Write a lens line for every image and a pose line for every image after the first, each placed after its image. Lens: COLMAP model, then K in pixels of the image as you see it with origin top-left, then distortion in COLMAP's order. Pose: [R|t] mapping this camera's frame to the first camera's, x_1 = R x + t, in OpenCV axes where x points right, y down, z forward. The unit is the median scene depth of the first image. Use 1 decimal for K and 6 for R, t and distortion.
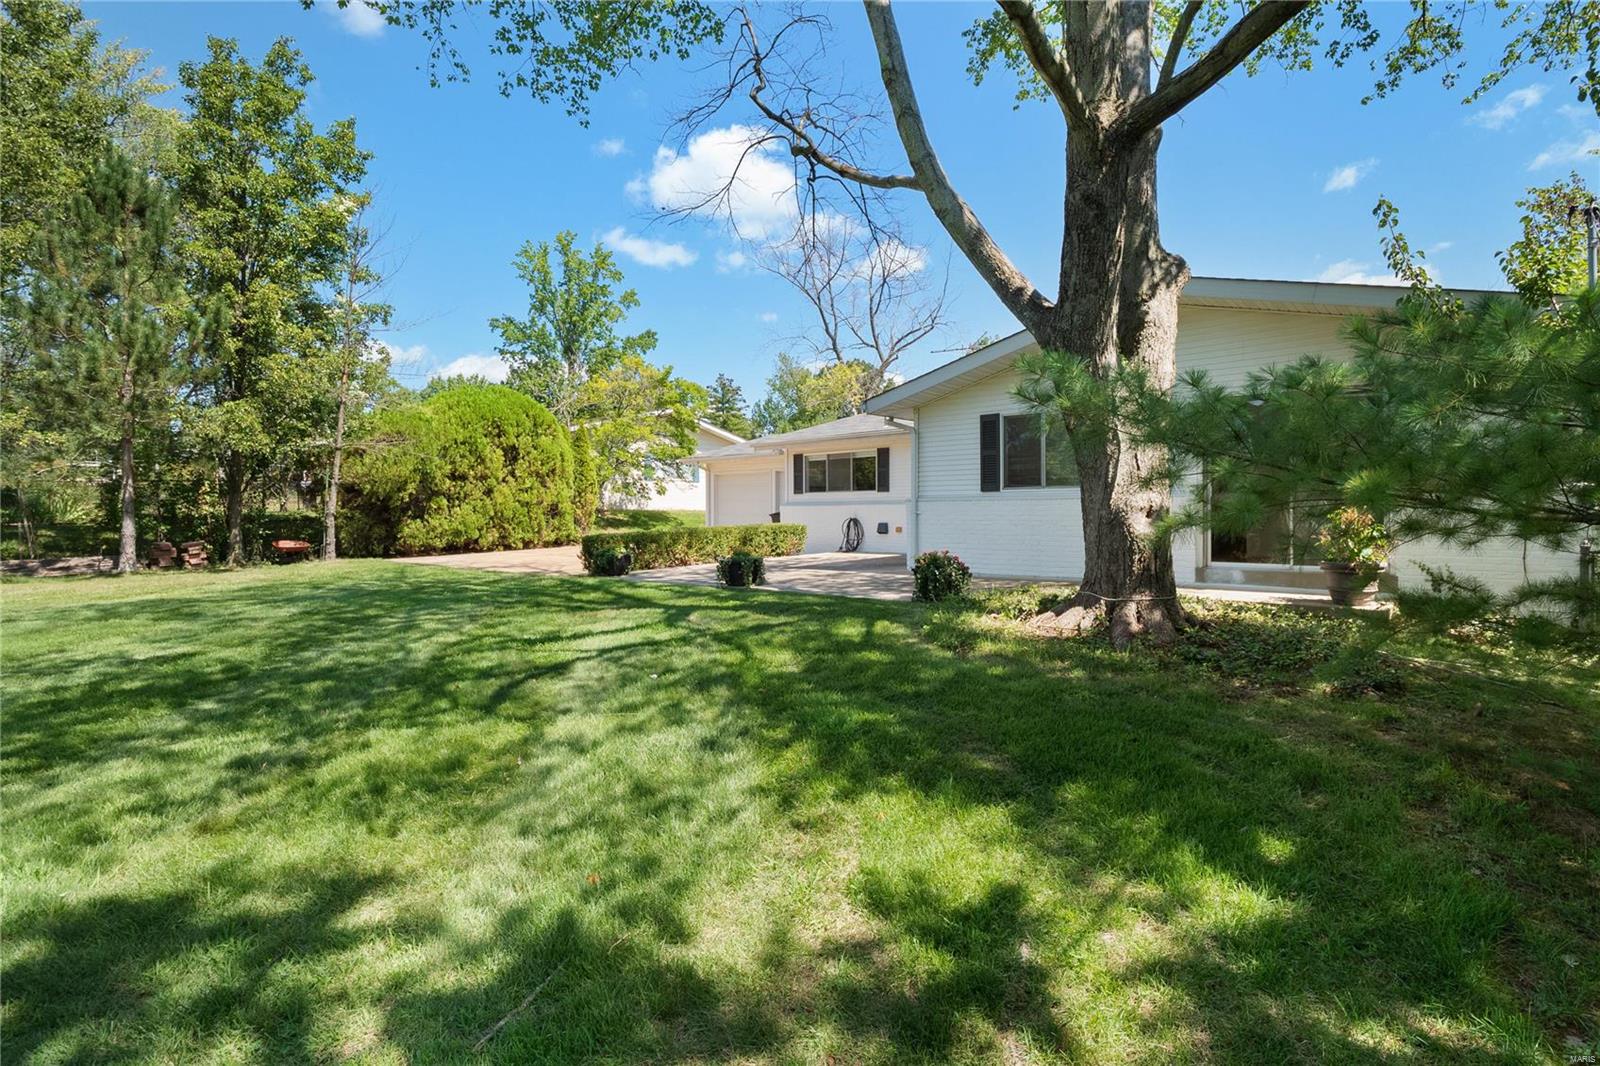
lens RADIAL K [[757.3, 0, 803.8], [0, 757.3, 525.7], [0, 0, 1]] dist [-0.001316, -0.000142]
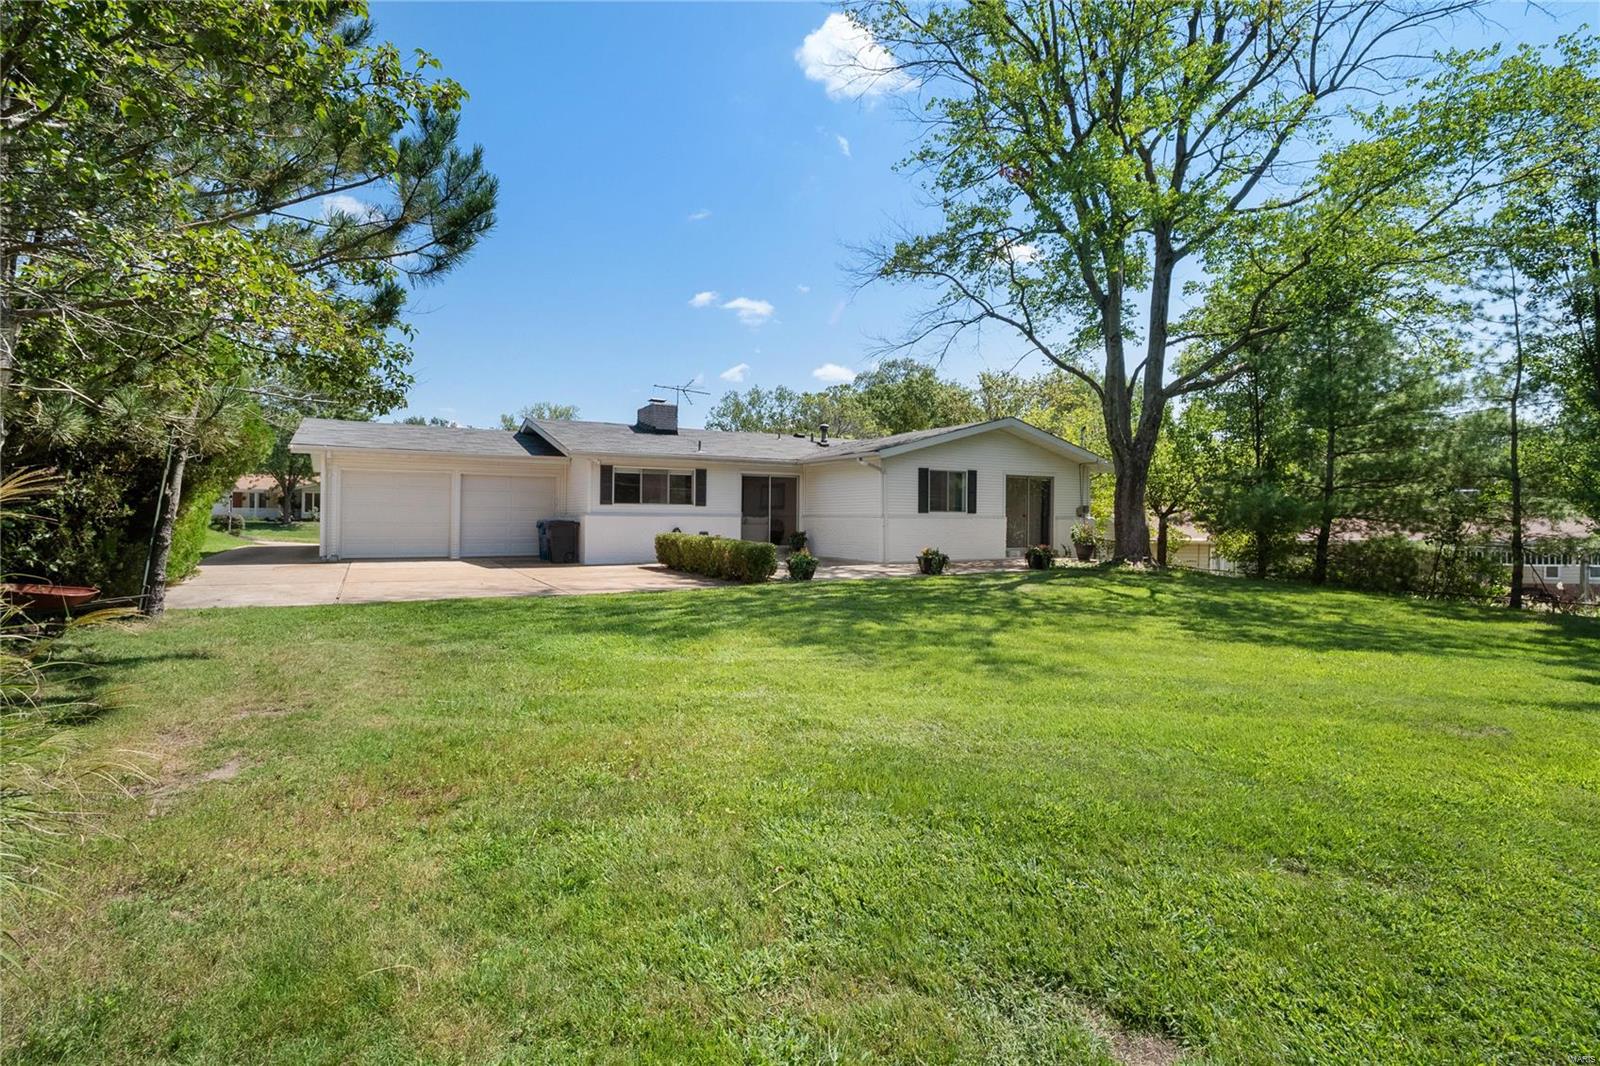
lens RADIAL K [[757.3, 0, 794.7], [0, 757.3, 529.1], [0, 0, 1]] dist [-0.001316, -0.000142]
pose [[0.360924, -0.001820, 0.932594, -0.956546], [0.007925, 0.999968, -0.001116, -0.005917], [-0.932562, 0.007794, 0.360927, 0.431877]]
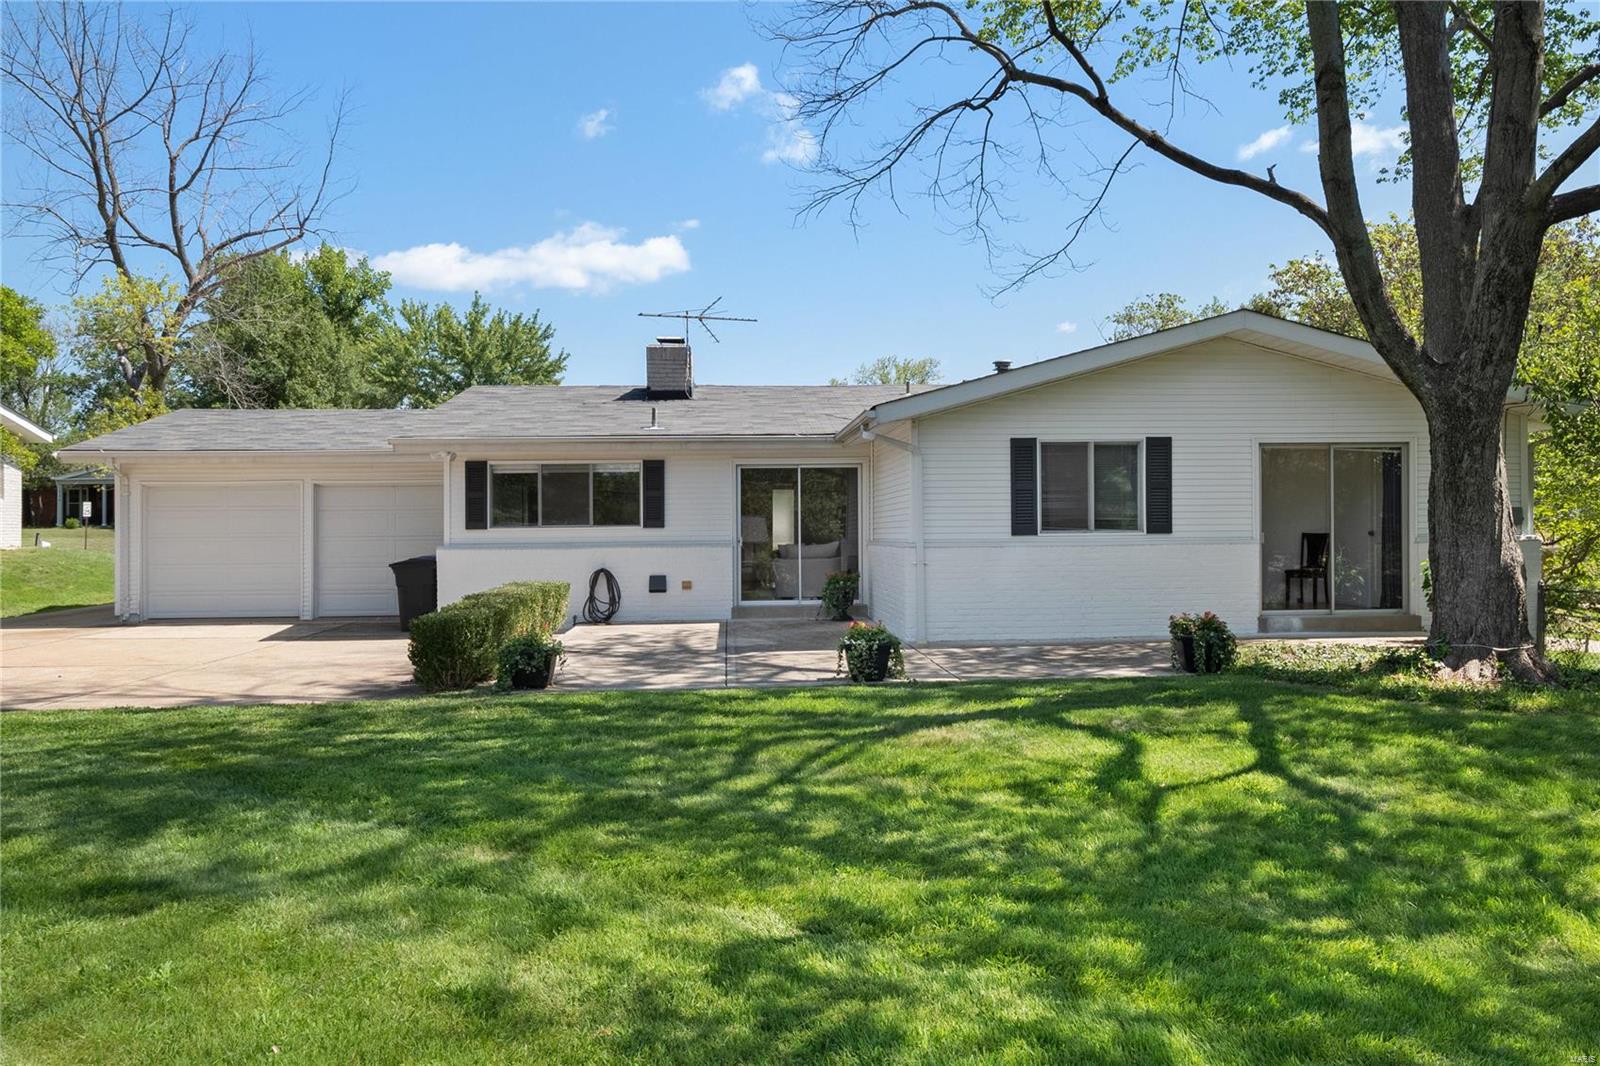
lens RADIAL K [[1219.5, 0, 804.4], [0, 1219.5, 535.7], [0, 0, 1]] dist [0.007773, 0.001058]
pose [[0.714459, -0.003766, 0.699667, -0.533794], [0.019514, 0.999704, -0.014546, -0.020096], [-0.699405, 0.024046, 0.714321, 0.165154]]
